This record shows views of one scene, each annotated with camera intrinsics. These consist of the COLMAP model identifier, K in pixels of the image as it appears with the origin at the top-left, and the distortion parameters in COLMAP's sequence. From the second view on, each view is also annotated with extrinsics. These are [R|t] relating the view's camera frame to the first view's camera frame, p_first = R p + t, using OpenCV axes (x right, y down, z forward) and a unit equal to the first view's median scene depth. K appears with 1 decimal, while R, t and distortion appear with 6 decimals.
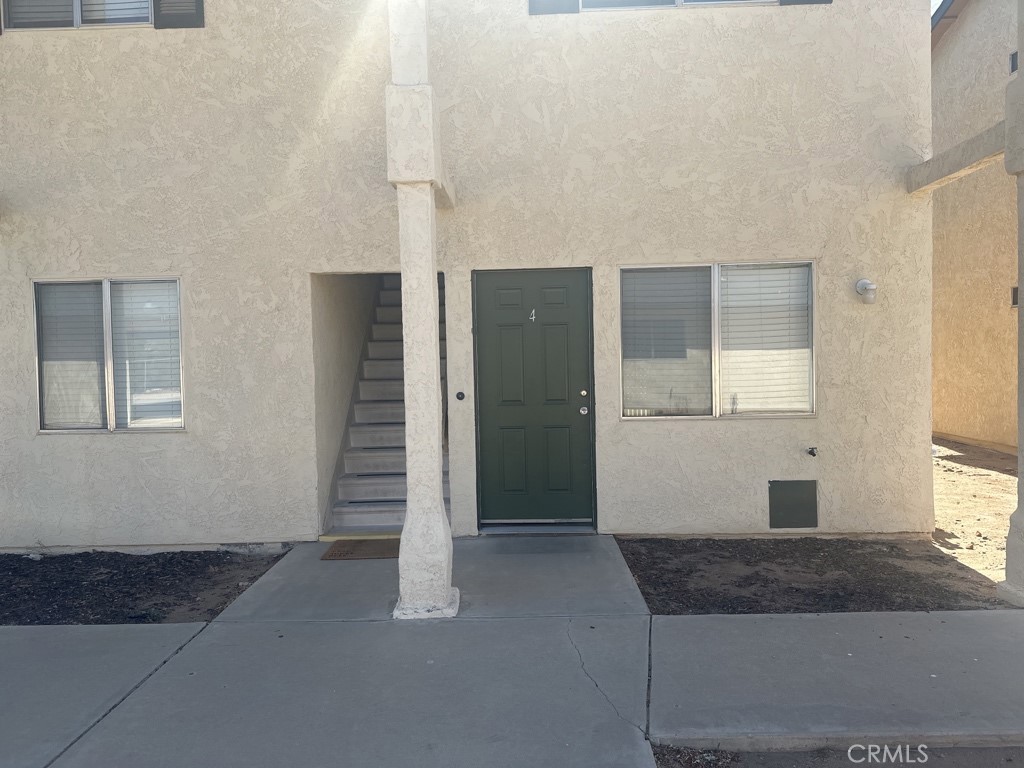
lens RADIAL K [[731.9, 0, 504.4], [0, 731.9, 380.5], [0, 0, 1]] dist [0.119335, -0.190109]
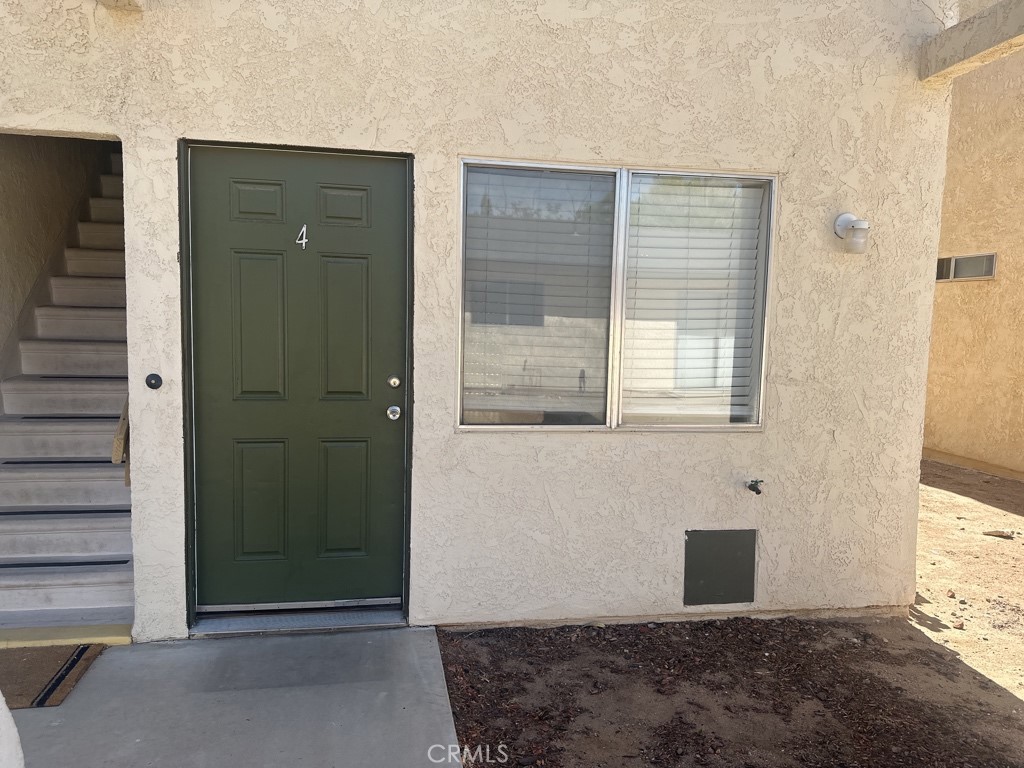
lens RADIAL K [[731.9, 0, 504.4], [0, 731.9, 380.5], [0, 0, 1]] dist [0.119335, -0.190109]
pose [[0.979380, 0.028421, 0.200019, 0.079847], [-0.038575, 0.998147, 0.047052, -0.014305], [-0.198311, -0.053798, 0.978662, 0.434284]]
